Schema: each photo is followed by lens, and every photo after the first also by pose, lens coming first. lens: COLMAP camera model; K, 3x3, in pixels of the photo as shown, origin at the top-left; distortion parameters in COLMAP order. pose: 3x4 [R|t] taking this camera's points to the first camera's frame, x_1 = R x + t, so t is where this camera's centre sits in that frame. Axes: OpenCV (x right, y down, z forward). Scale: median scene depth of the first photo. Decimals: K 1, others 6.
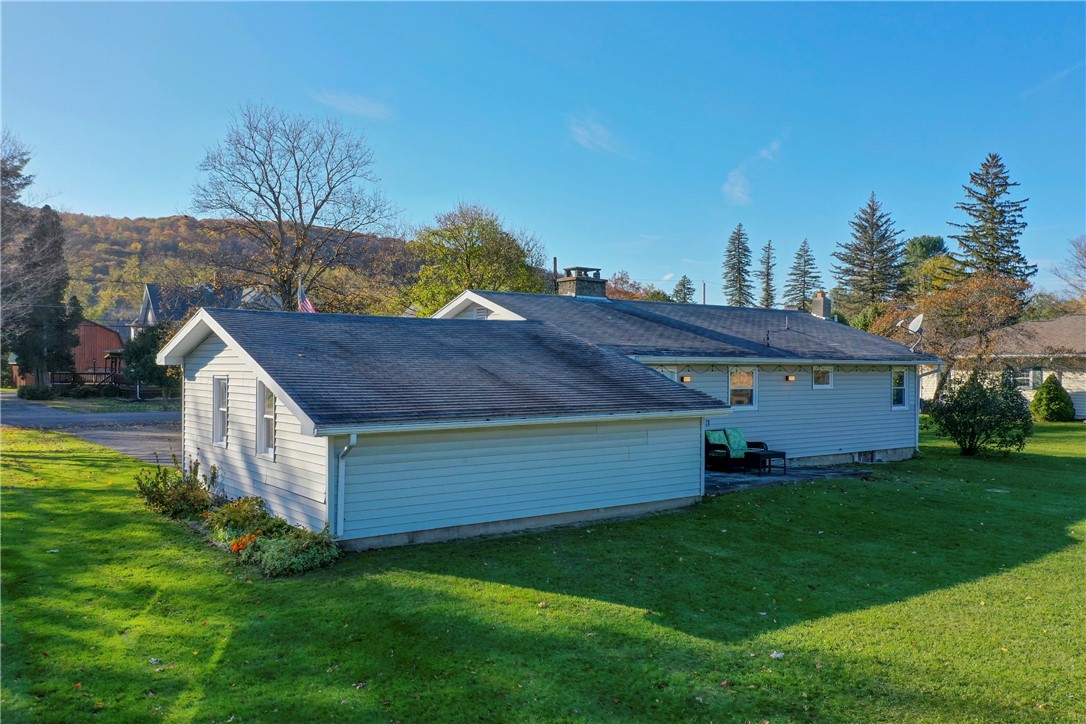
lens RADIAL K [[850.7, 0, 545.6], [0, 850.7, 362.3], [0, 0, 1]] dist [0.004806, 0.003817]
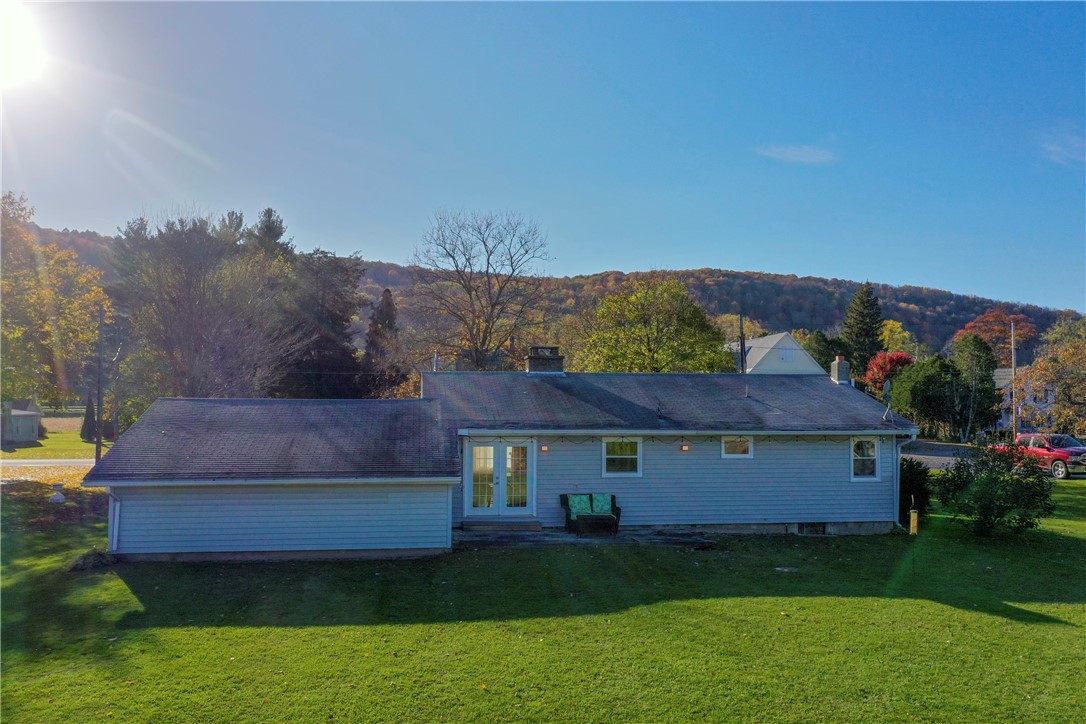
lens RADIAL K [[850.7, 0, 540.1], [0, 850.7, 364.0], [0, 0, 1]] dist [0.004806, 0.003817]
pose [[0.880261, -0.023060, -0.473929, 0.568975], [0.000273, 0.998843, -0.048093, -0.031262], [0.474490, 0.042205, 0.879249, -0.016331]]
